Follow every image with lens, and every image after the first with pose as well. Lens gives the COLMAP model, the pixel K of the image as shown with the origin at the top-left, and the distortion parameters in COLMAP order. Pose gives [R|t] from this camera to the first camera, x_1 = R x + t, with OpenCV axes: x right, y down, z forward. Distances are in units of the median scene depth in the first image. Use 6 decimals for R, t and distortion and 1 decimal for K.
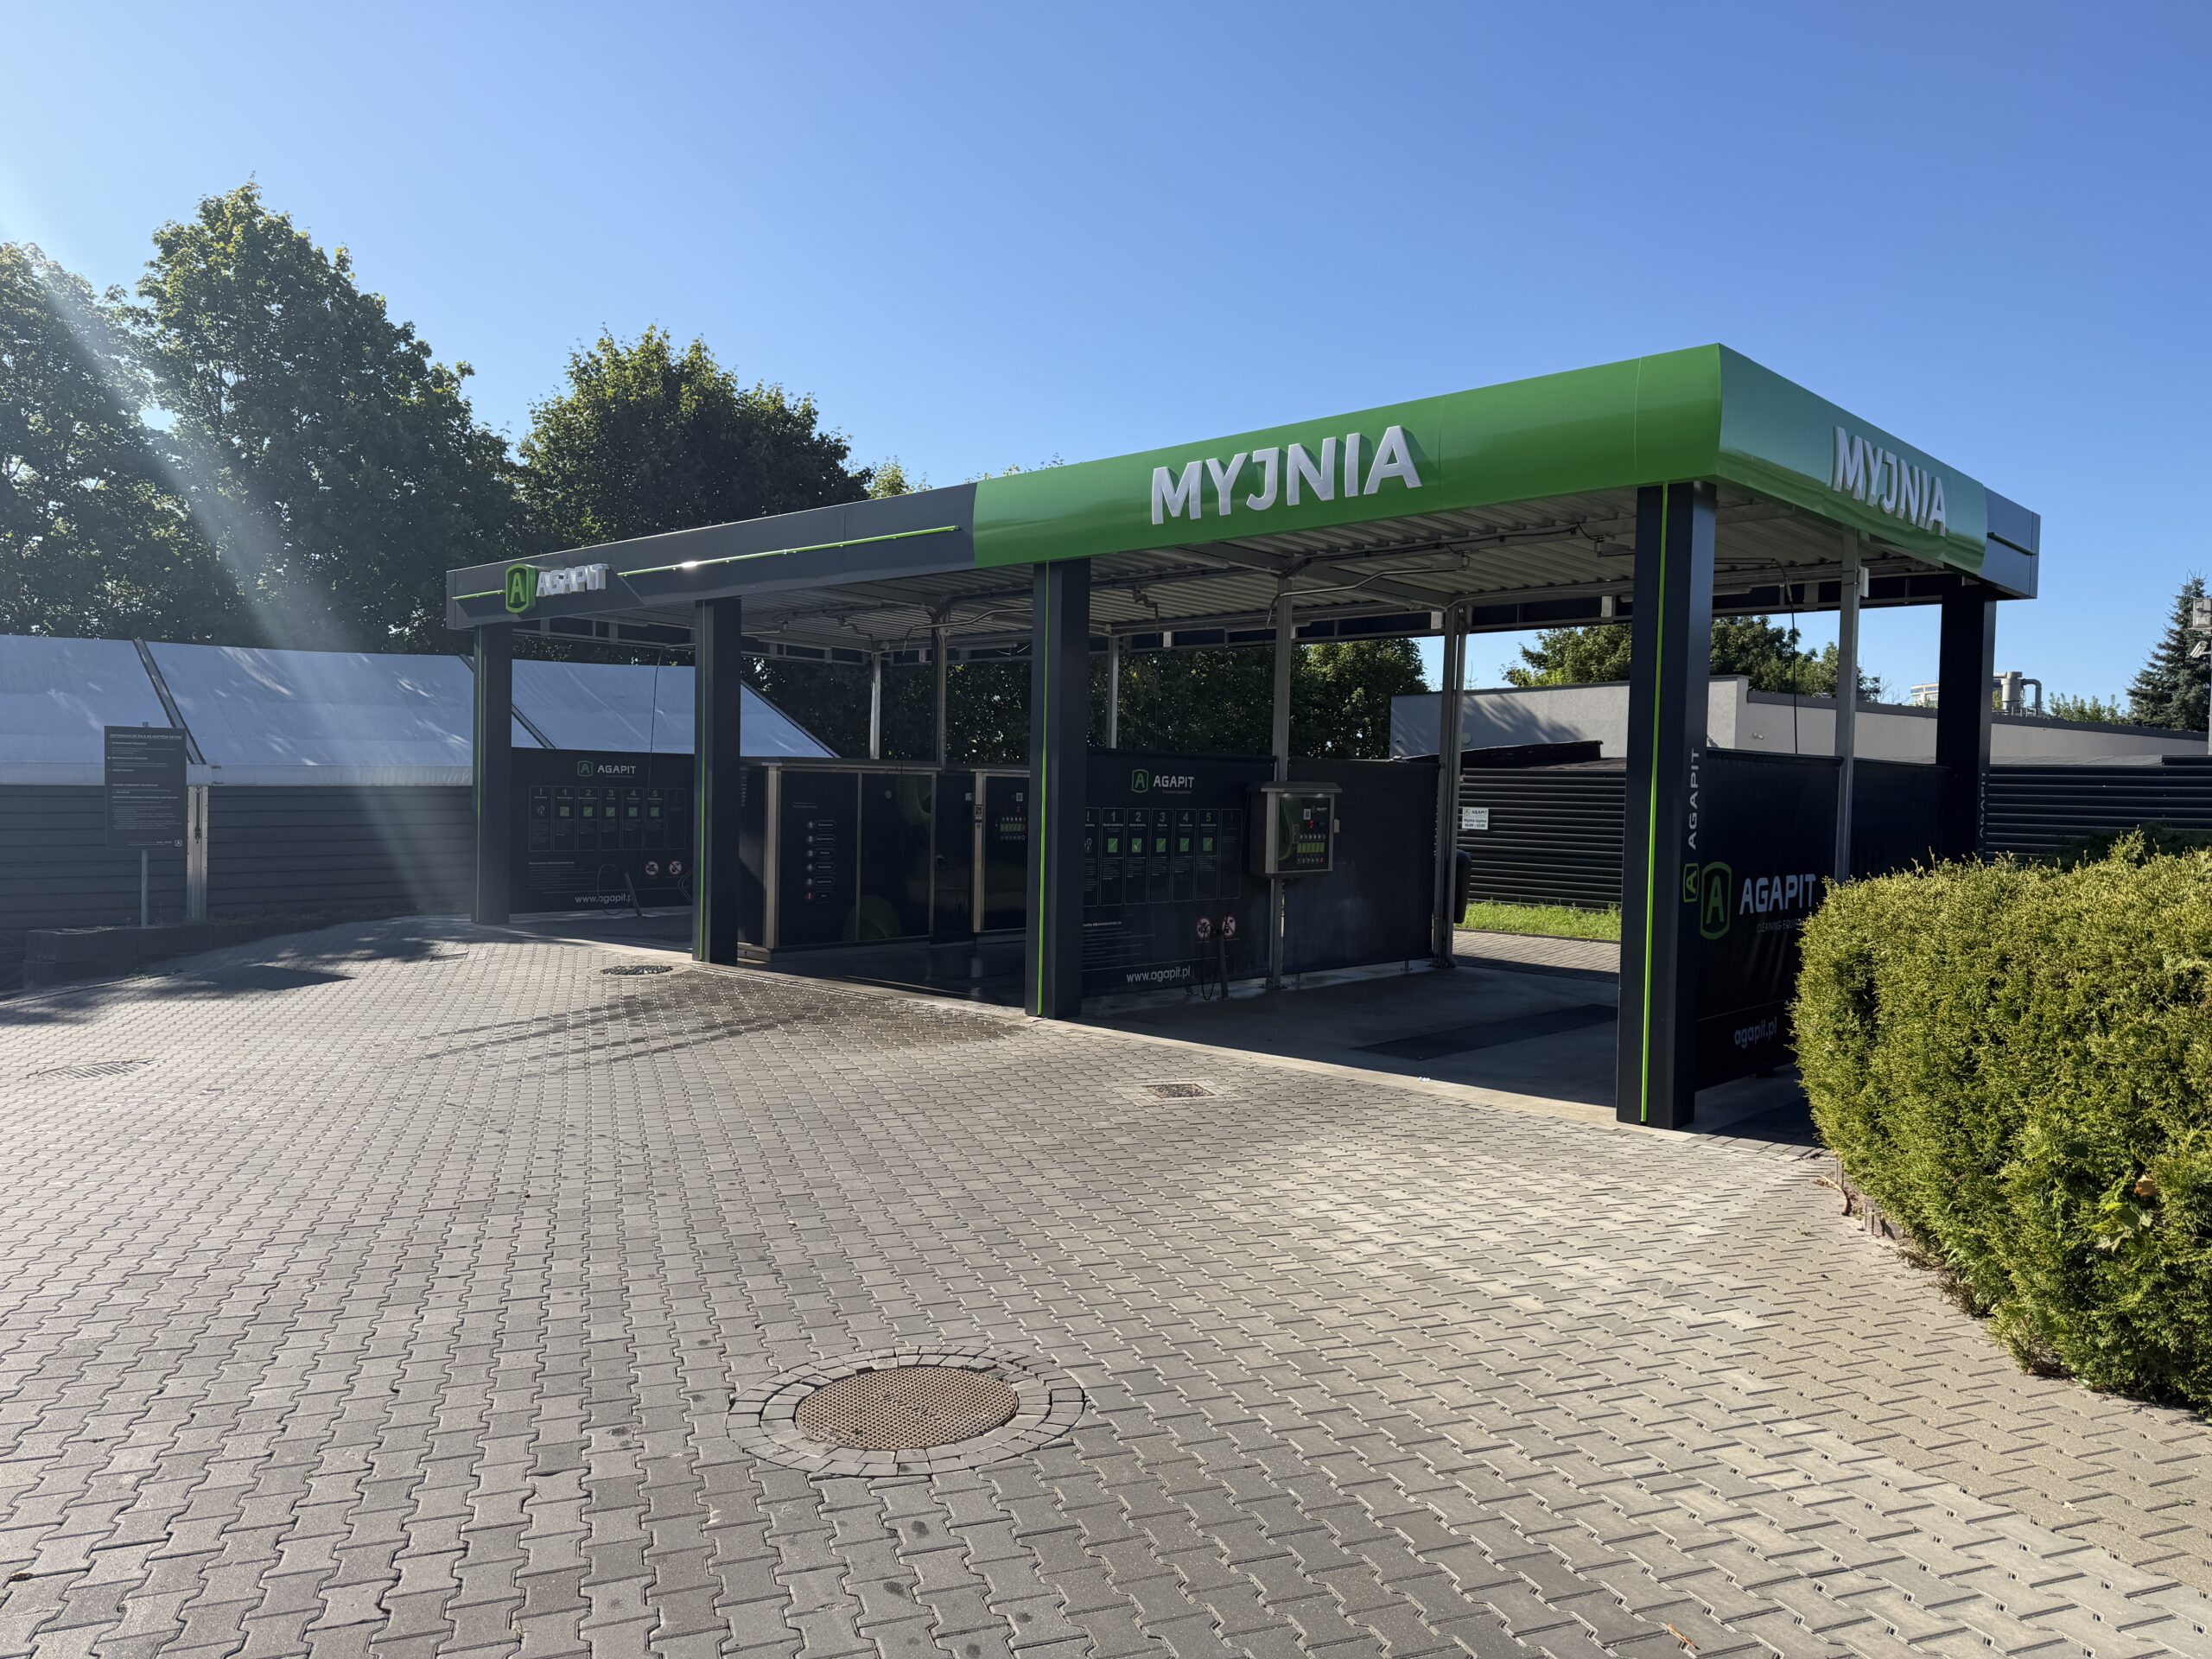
lens RADIAL K [[1552.6, 0, 1106.0], [0, 1552.6, 829.5], [0, 0, 1]] dist [0.003578, -0.003950]
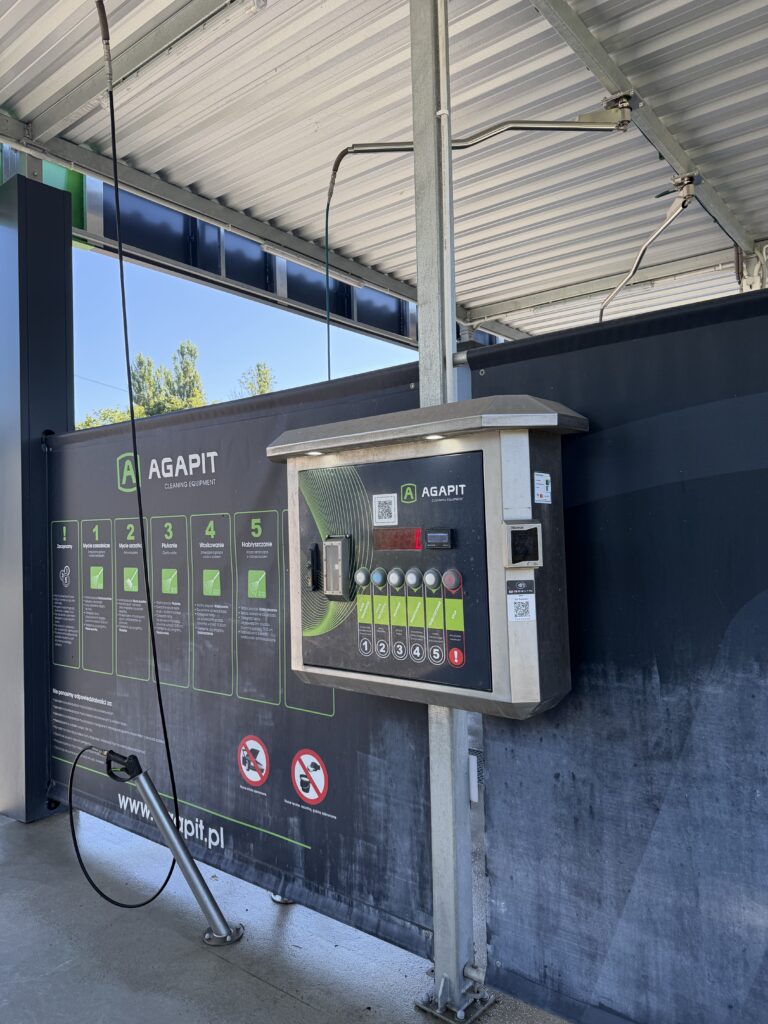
lens RADIAL K [[718.8, 0, 384.0], [0, 718.8, 512.0], [0, 0, 1]] dist [0.003578, -0.003950]
pose [[0.076402, -0.066830, -0.994835, 0.281711], [-0.019384, 0.997463, -0.068496, 0.001349], [0.996889, 0.024517, 0.074913, 0.984525]]
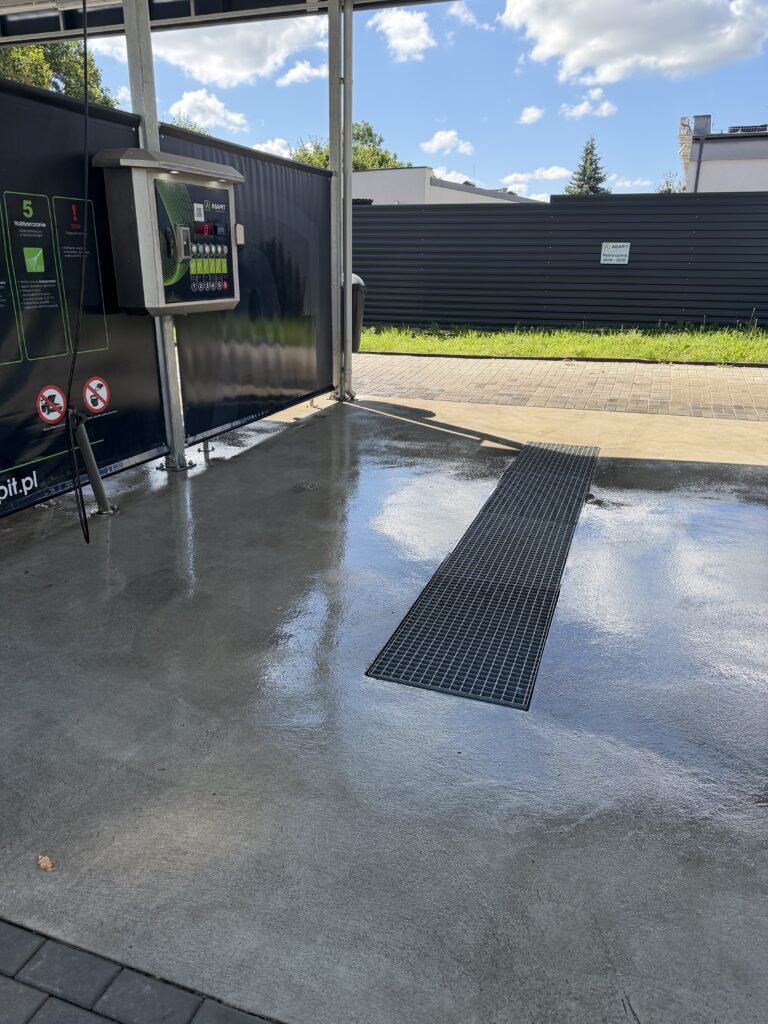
lens RADIAL K [[734.0, 0, 384.9], [0, 734.0, 528.5], [0, 0, 1]] dist [0.083031, -0.132262]
pose [[0.918769, -0.148995, 0.365600, 0.065954], [0.024059, 0.945461, 0.324847, 0.016736], [-0.394061, -0.289663, 0.872245, 0.649238]]
